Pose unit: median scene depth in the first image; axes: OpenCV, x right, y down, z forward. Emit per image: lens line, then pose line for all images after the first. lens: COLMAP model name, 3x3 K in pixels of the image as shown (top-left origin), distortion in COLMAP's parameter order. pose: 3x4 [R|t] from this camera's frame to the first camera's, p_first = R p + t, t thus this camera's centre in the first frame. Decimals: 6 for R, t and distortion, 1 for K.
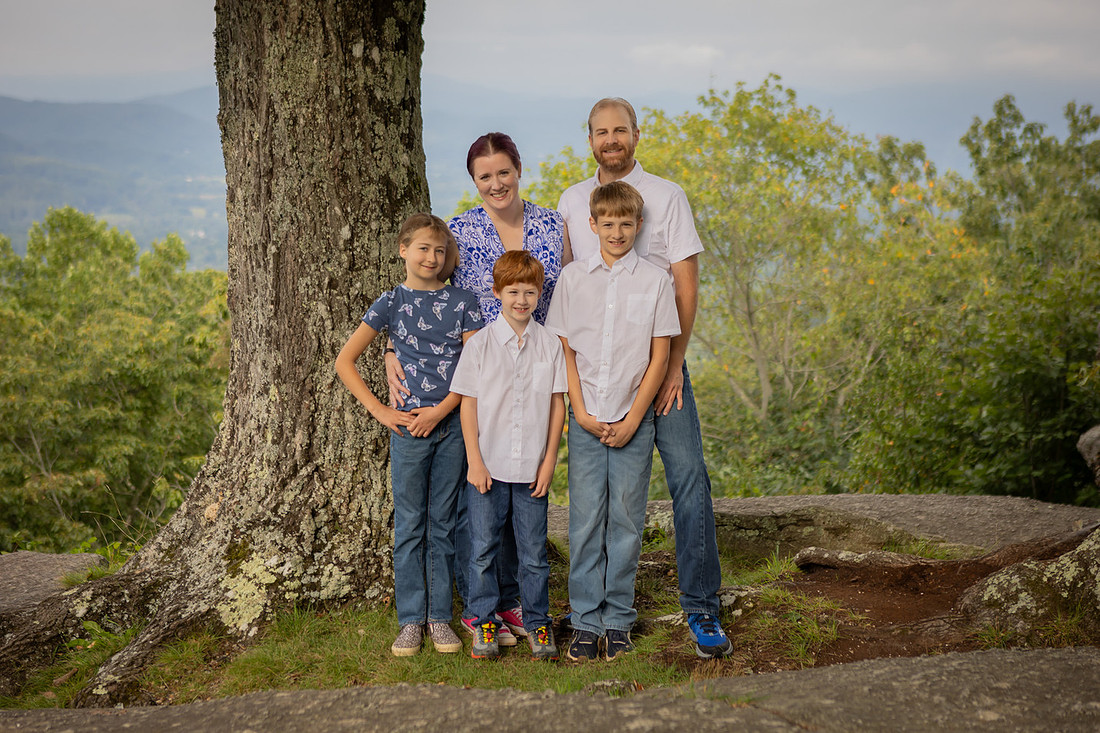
lens RADIAL K [[1986.9, 0, 567.3], [0, 1986.9, 339.5], [0, 0, 1]] dist [0.044999, 0.000000]
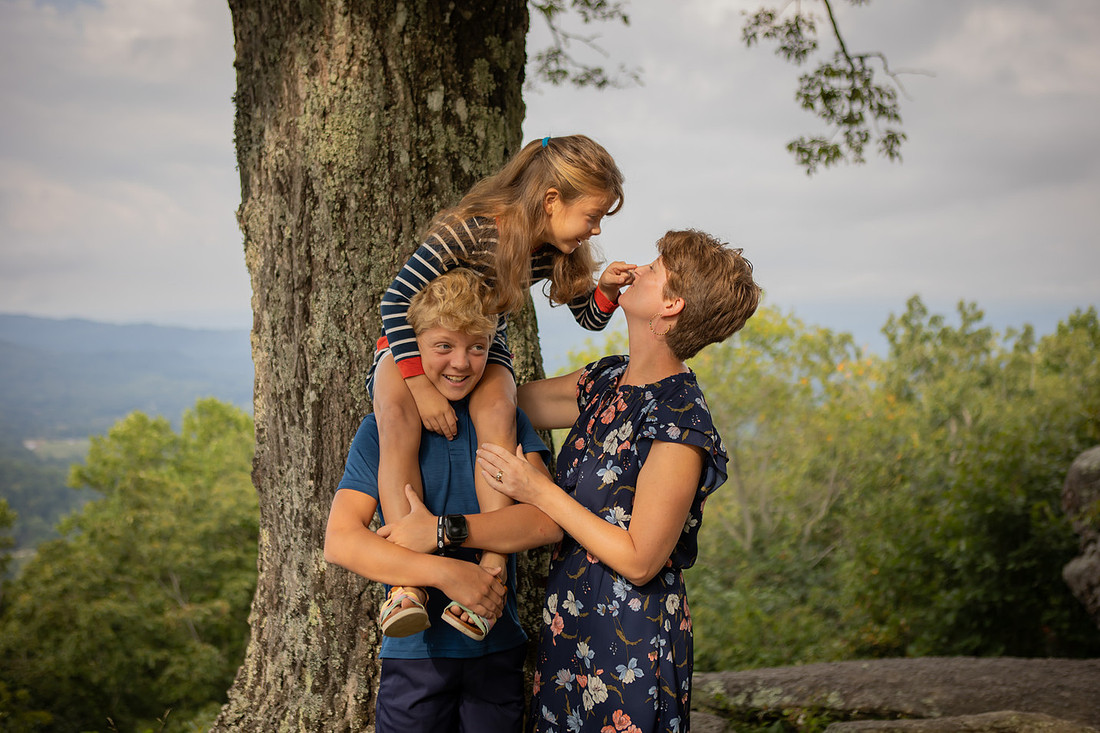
lens RADIAL K [[1297.7, 0, 559.5], [0, 1297.7, 353.7], [0, 0, 1]] dist [-0.021018, 0.000000]
pose [[0.999741, -0.022752, 0.000964, -0.064481], [0.022735, 0.994780, -0.099480, -0.014352], [0.001305, 0.099476, 0.995039, 0.561432]]
